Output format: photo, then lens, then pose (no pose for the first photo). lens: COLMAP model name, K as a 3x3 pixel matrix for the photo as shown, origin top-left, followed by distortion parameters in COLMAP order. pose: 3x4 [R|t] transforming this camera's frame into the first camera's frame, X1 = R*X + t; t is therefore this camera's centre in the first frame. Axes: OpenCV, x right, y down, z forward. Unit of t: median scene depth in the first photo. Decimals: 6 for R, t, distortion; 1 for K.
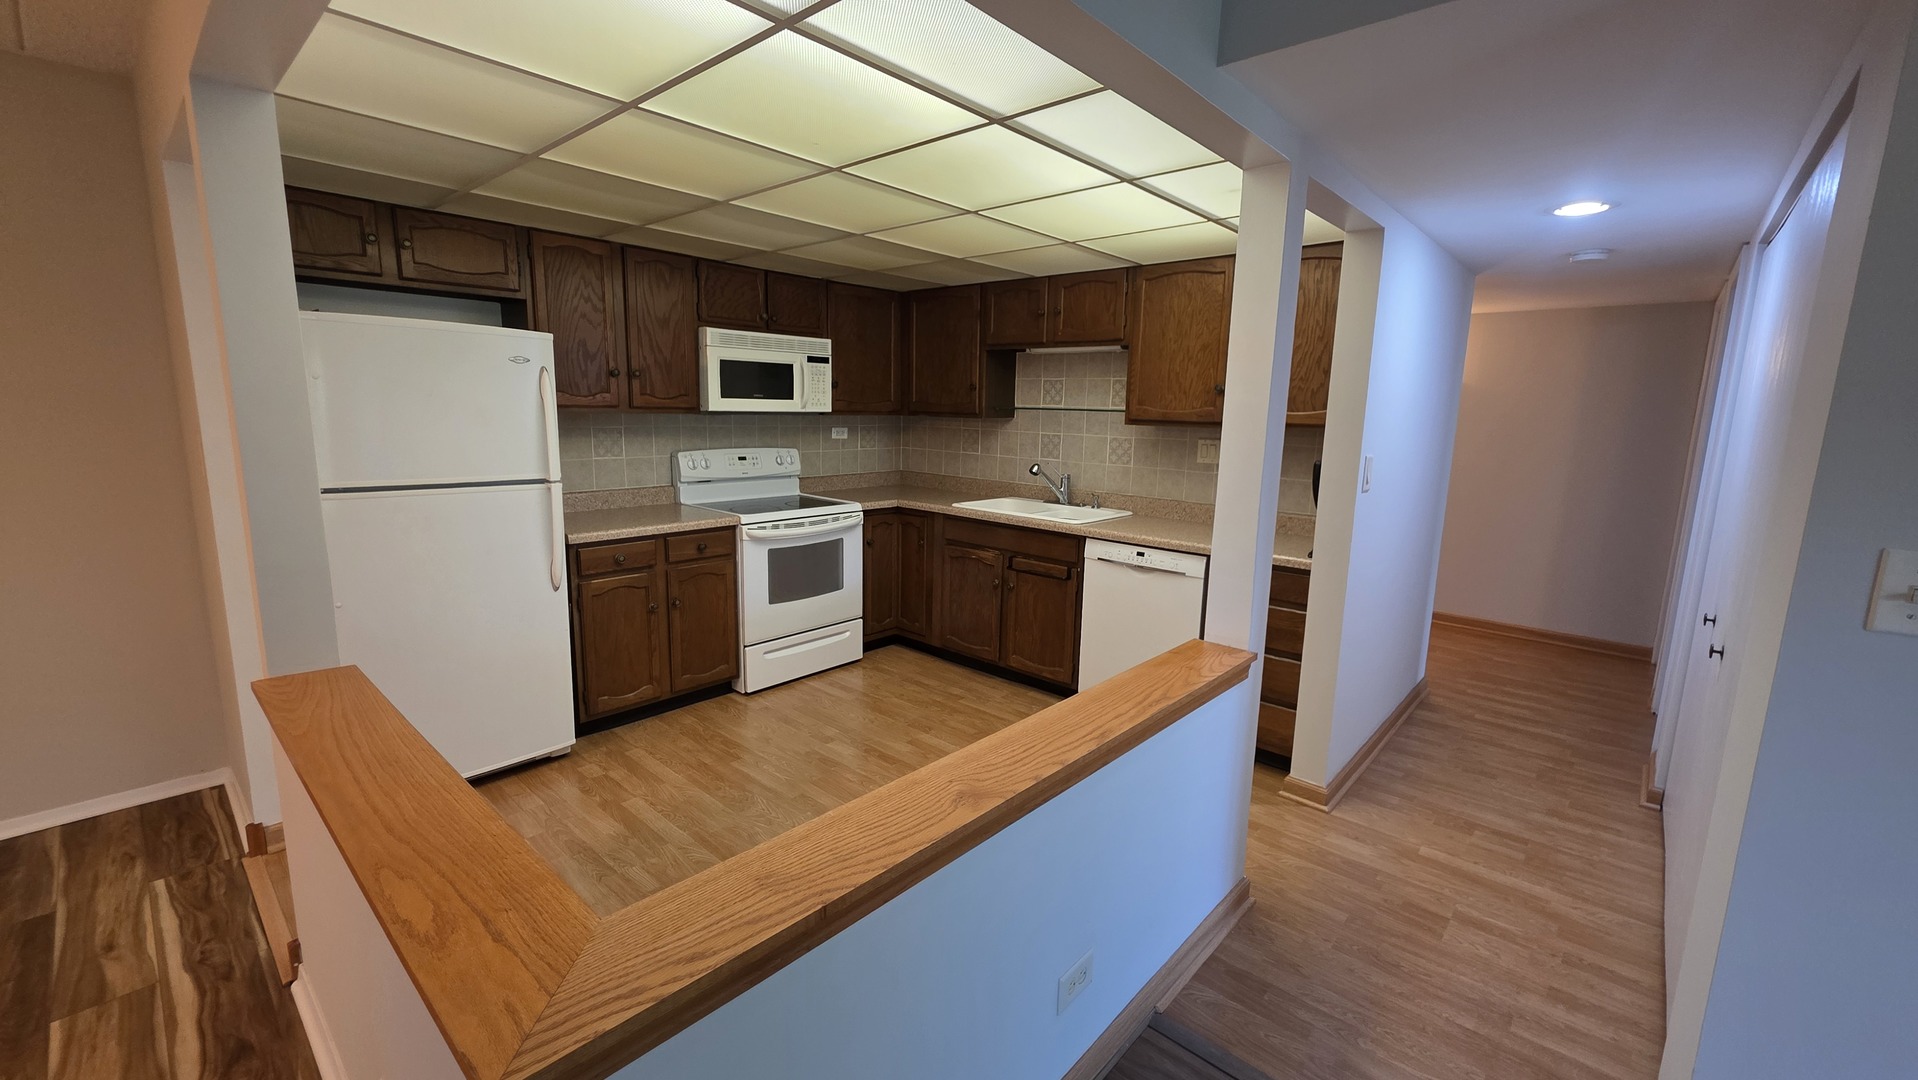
lens RADIAL K [[765.9, 0, 961.8], [0, 765.9, 536.3], [0, 0, 1]] dist [0.003016, -0.000361]
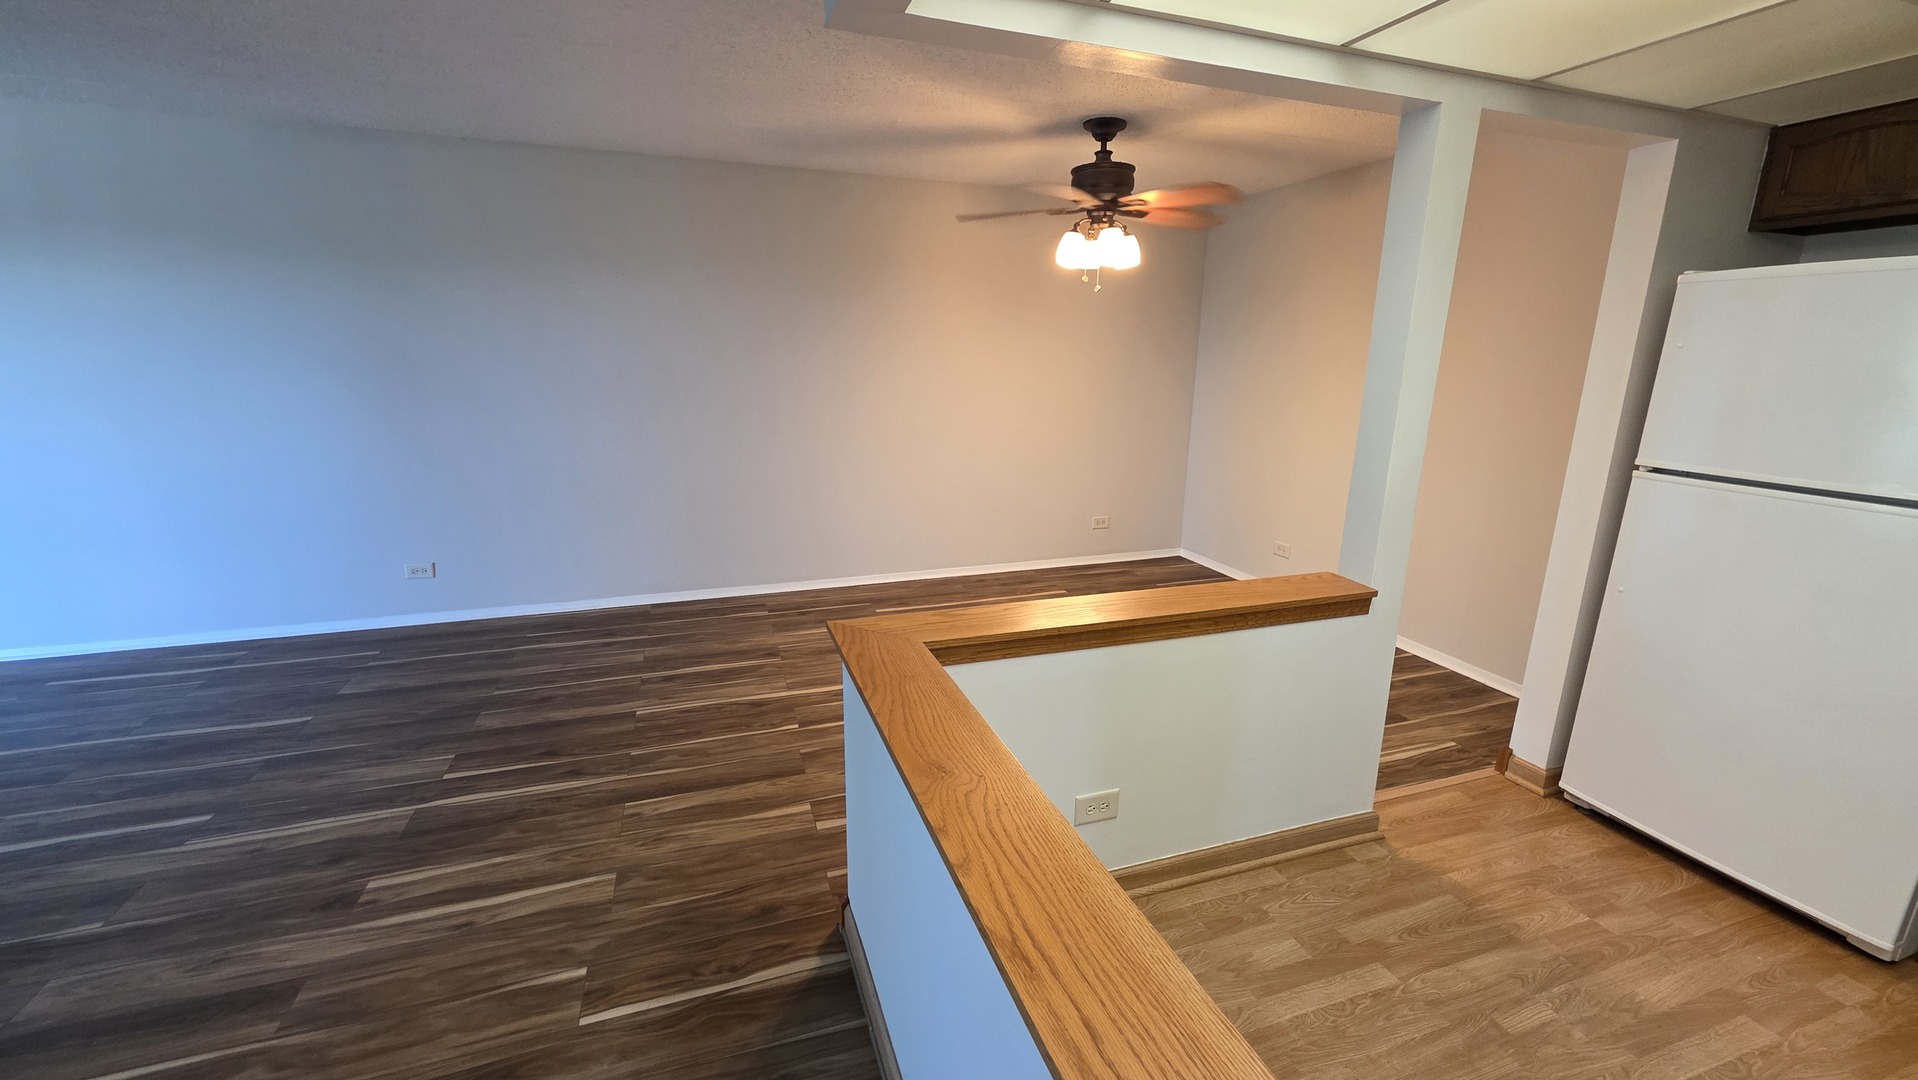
lens RADIAL K [[765.9, 0, 961.8], [0, 765.9, 536.3], [0, 0, 1]] dist [0.003016, -0.000361]
pose [[-0.480939, 0.175261, -0.859058, 0.239252], [-0.173357, 0.941463, 0.289126, -0.065468], [0.859444, 0.287976, -0.422404, 0.427693]]
